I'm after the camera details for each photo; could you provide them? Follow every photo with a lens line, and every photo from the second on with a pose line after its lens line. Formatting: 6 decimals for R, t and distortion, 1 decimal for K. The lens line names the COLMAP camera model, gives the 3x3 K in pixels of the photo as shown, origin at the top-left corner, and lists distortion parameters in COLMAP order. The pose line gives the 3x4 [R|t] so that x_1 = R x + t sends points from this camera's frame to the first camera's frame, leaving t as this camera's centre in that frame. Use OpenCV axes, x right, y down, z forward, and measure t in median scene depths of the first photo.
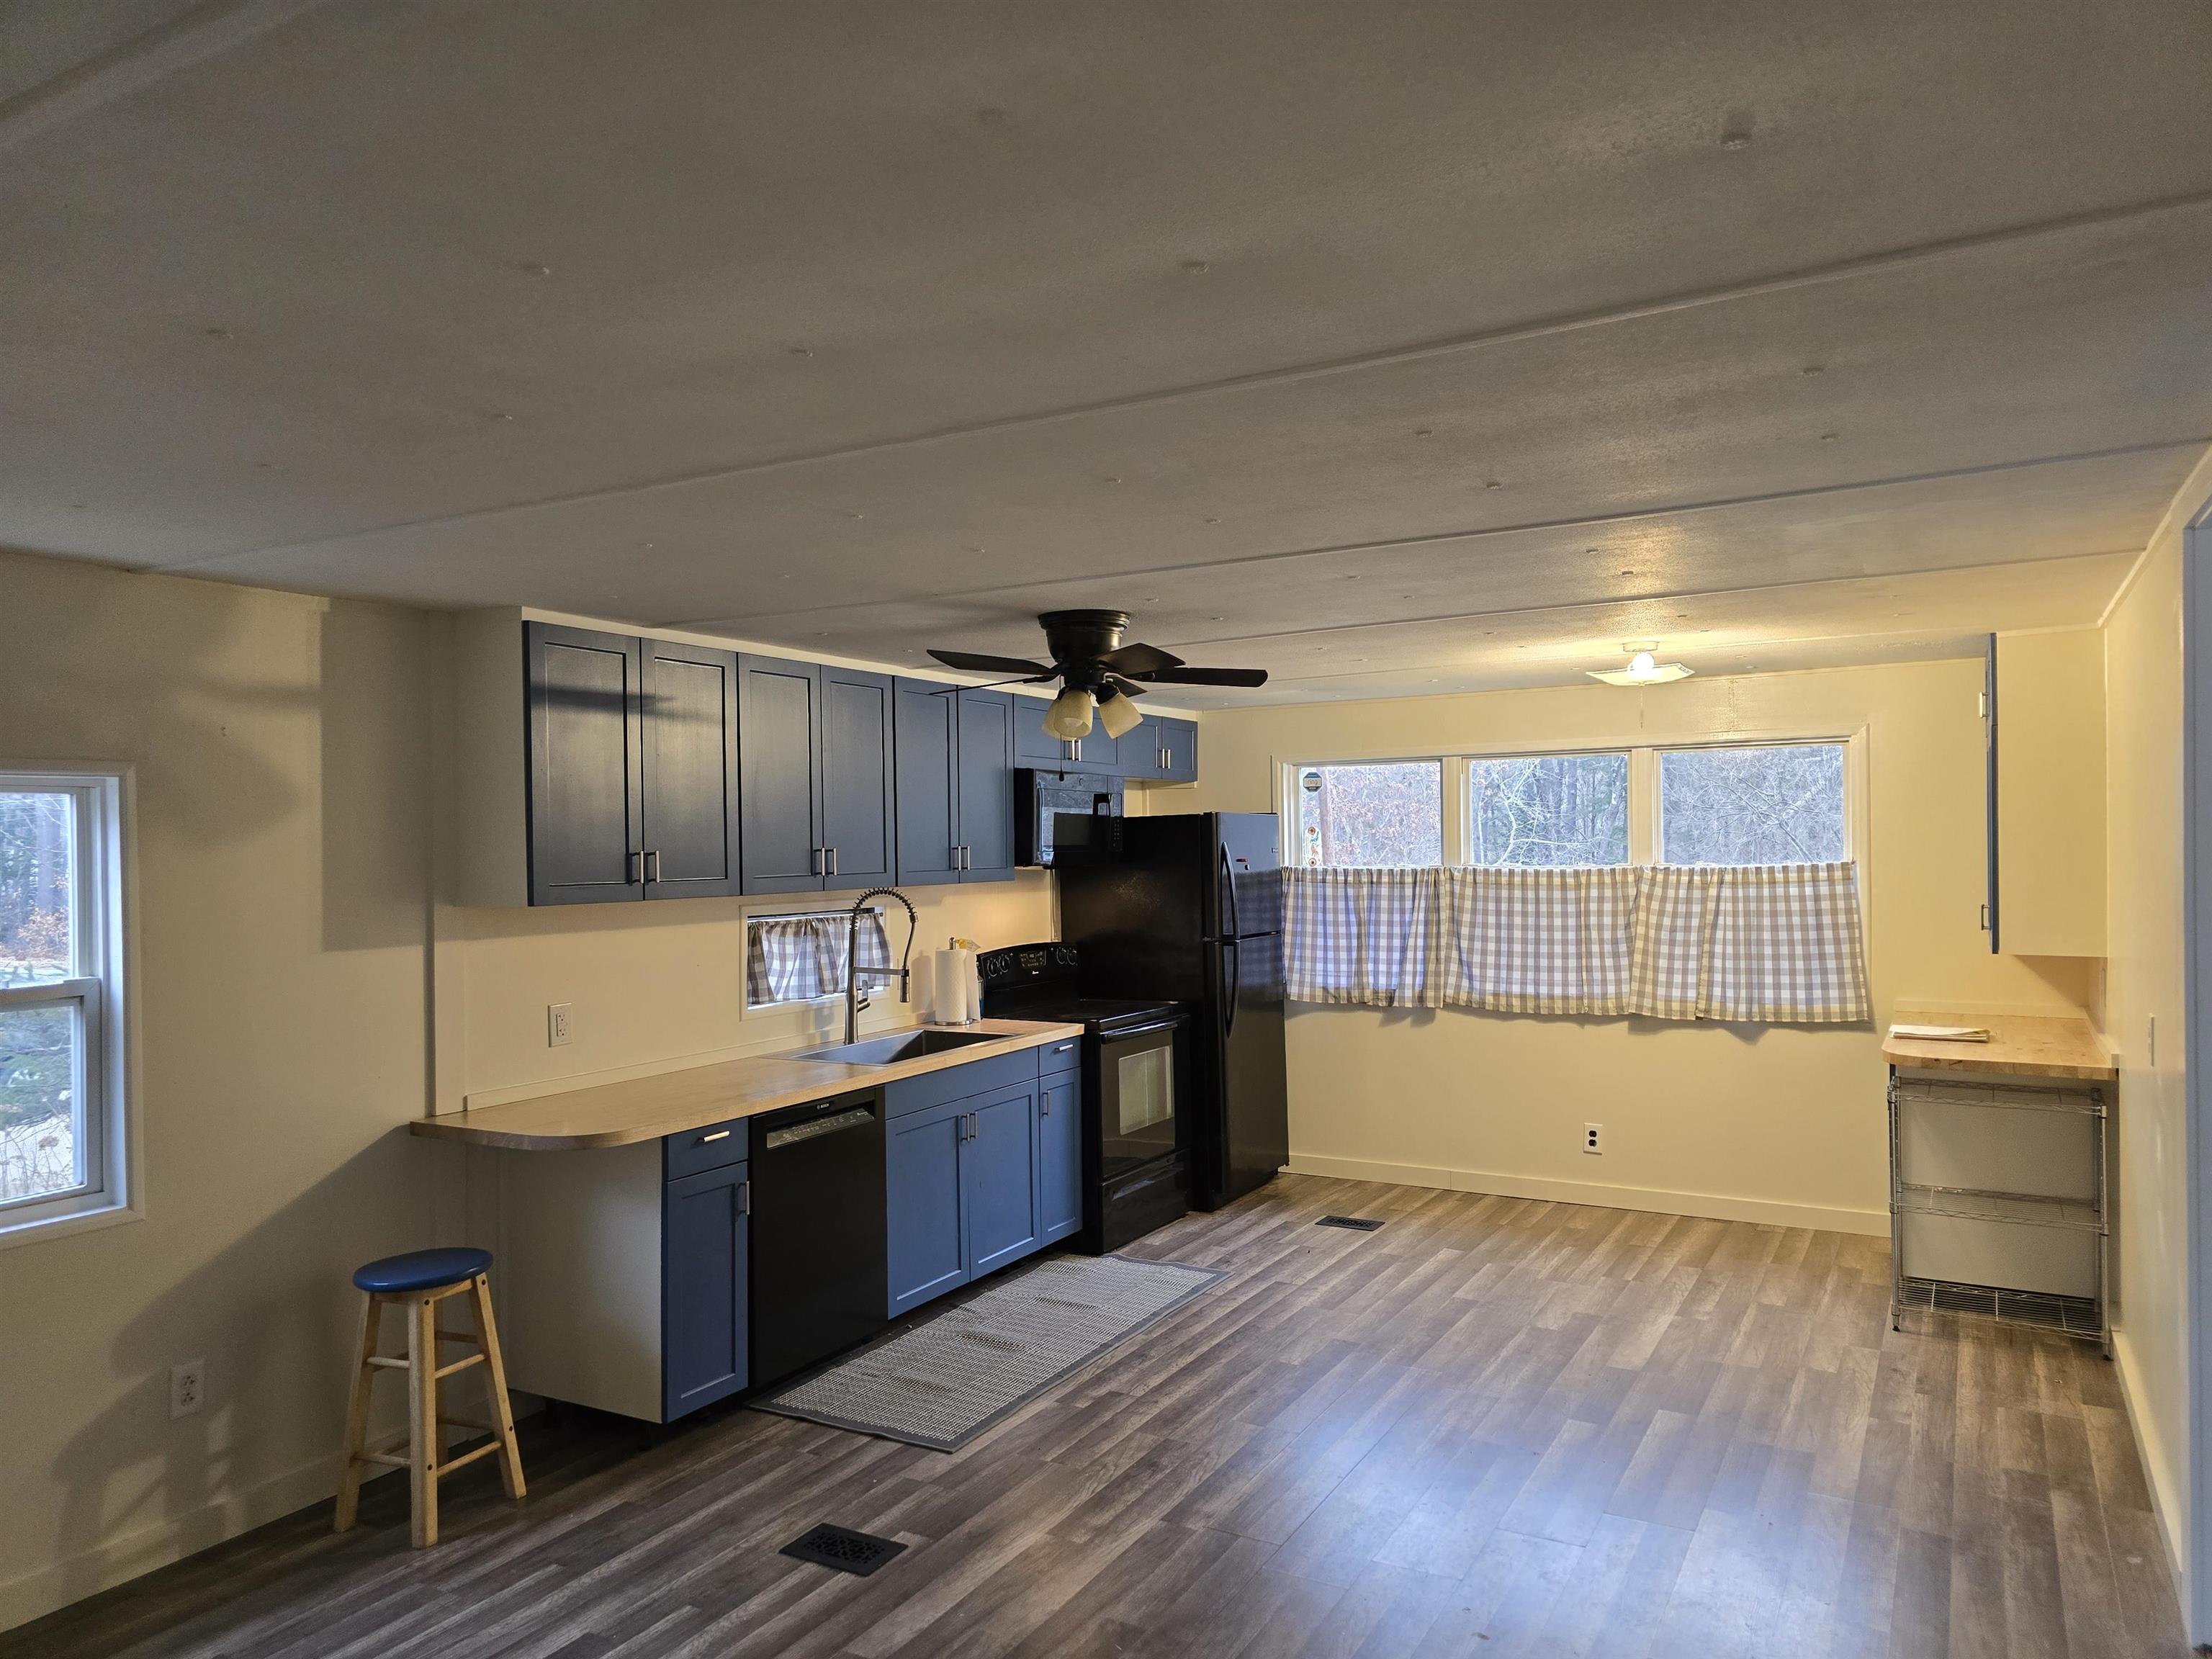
lens RADIAL K [[1451.7, 0, 1113.5], [0, 1451.7, 859.8], [0, 0, 1]] dist [0.085964, -0.043425]
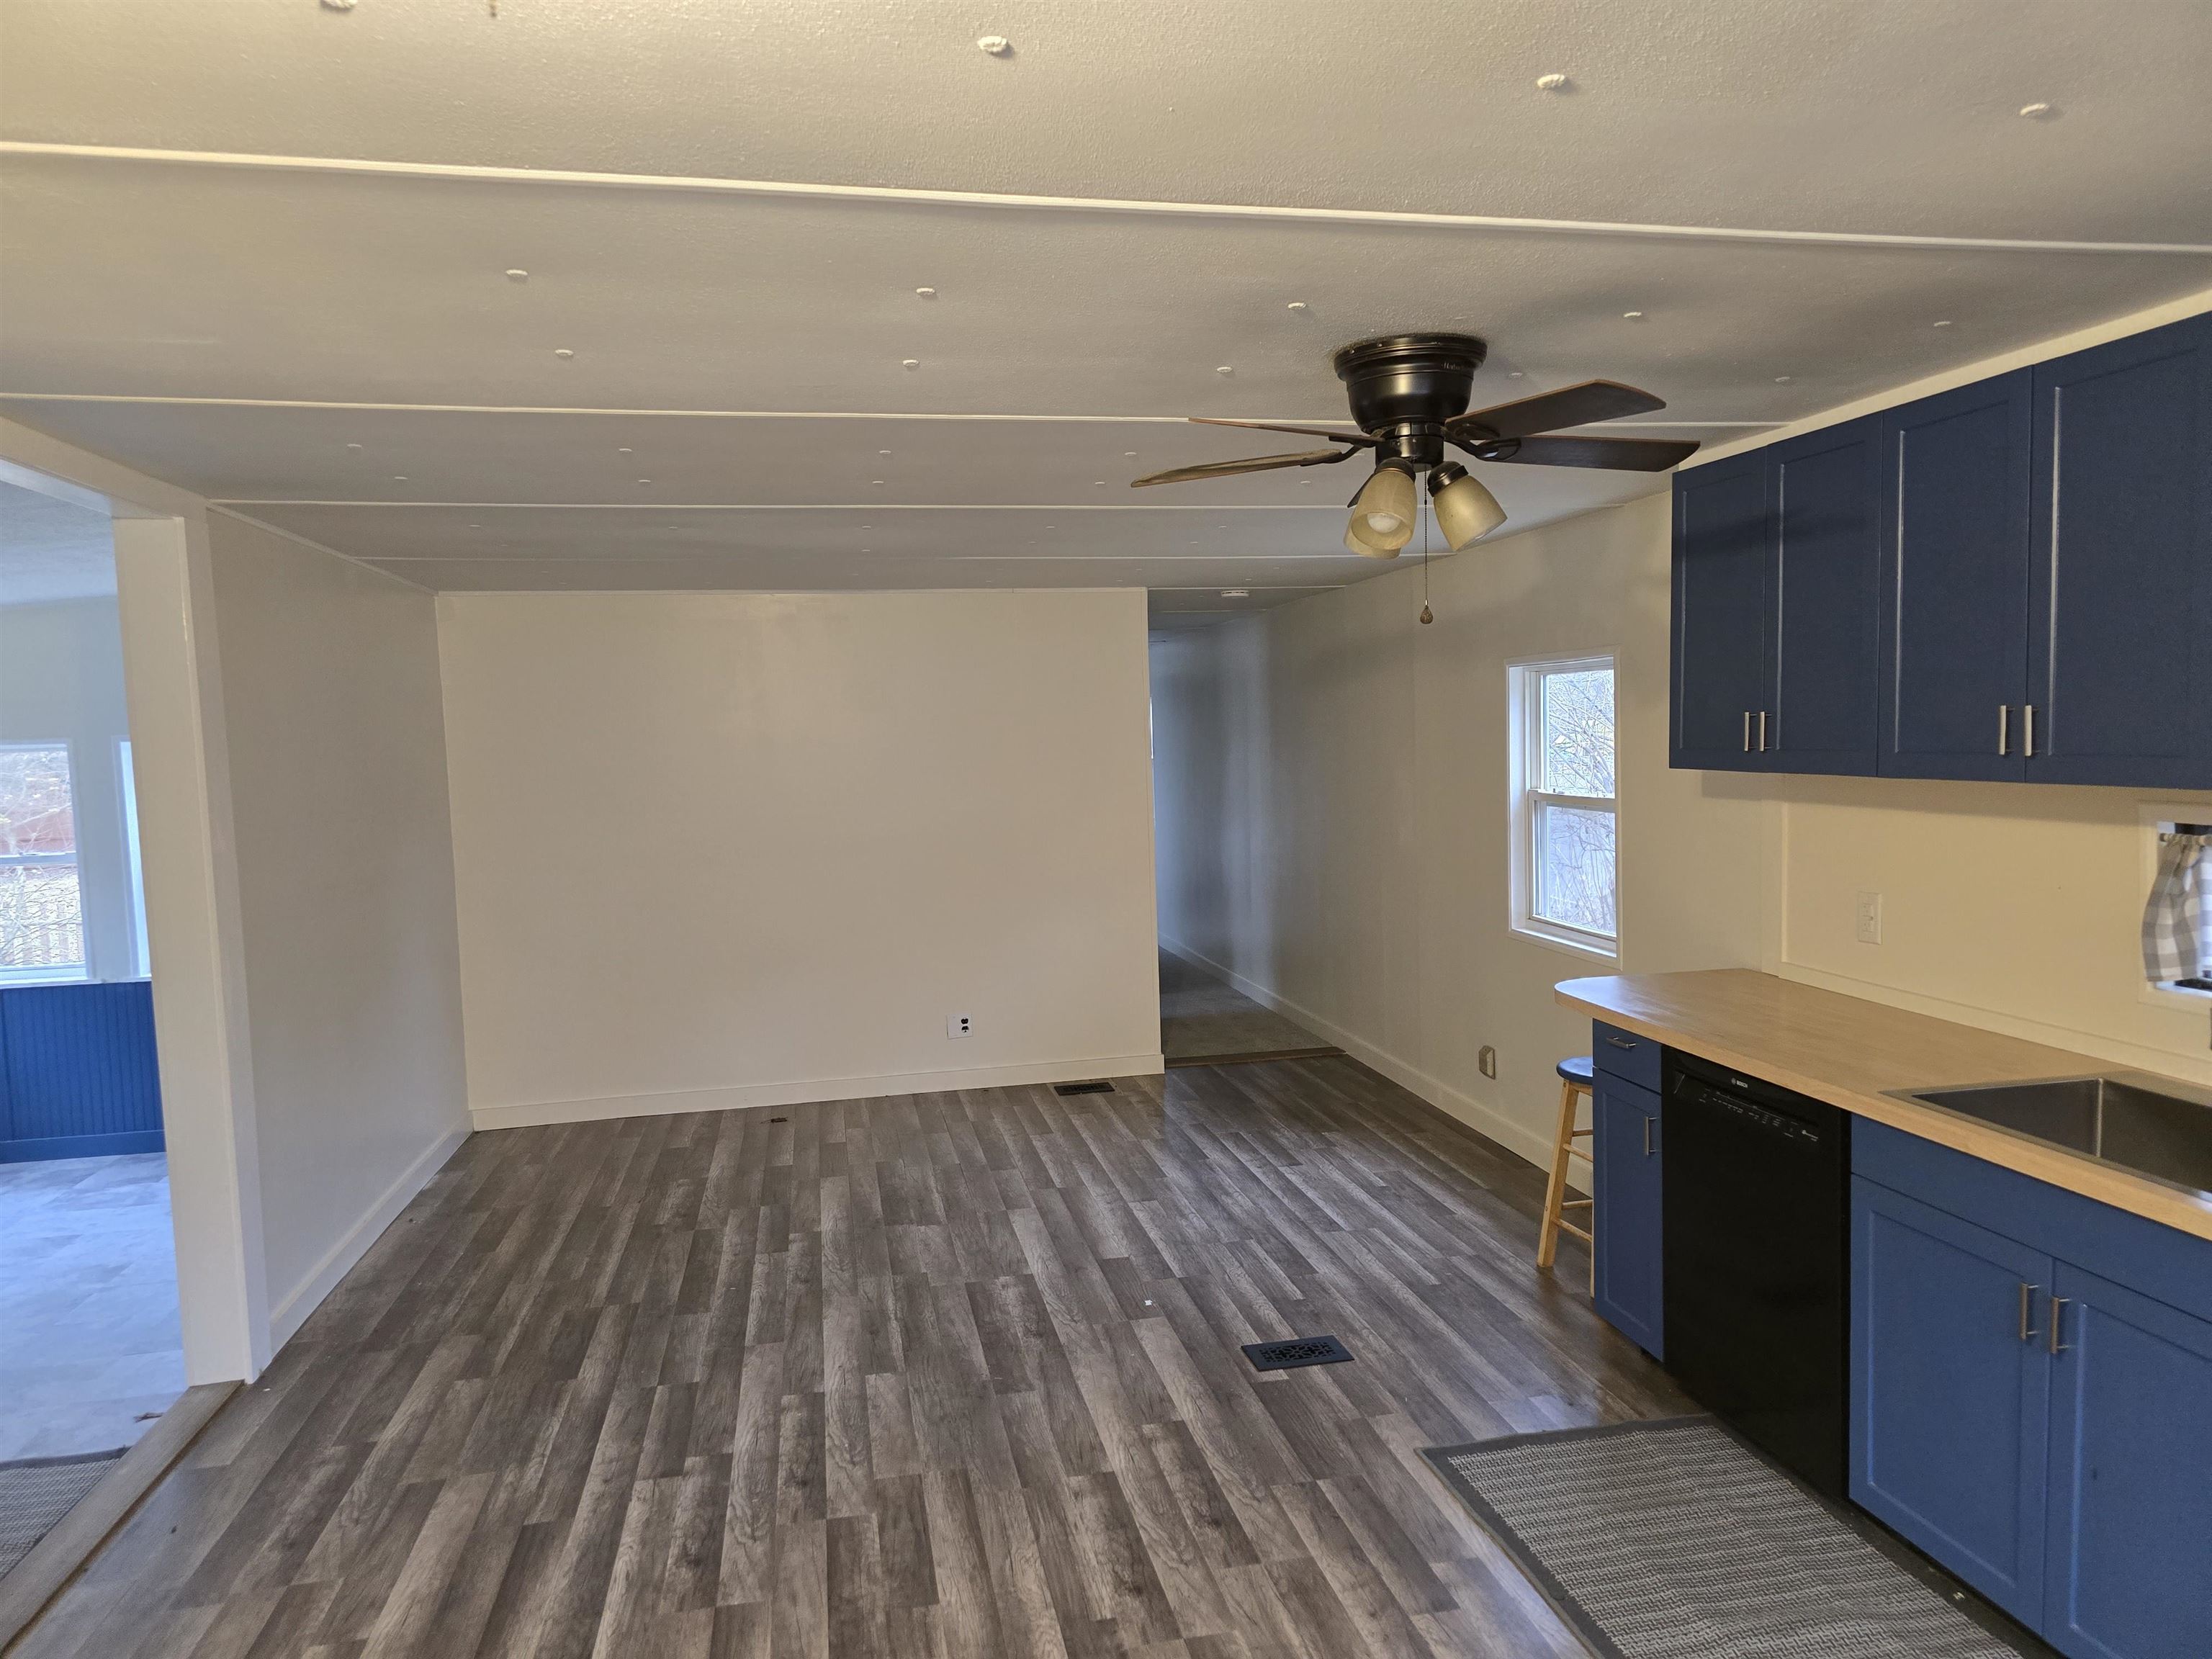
lens RADIAL K [[1451.7, 0, 1113.5], [0, 1451.7, 859.8], [0, 0, 1]] dist [0.085964, -0.043425]
pose [[-0.741398, 0.091684, -0.664773, 0.599654], [0.028000, 0.993987, 0.105860, -0.022235], [0.670481, 0.059871, -0.739507, 1.648917]]
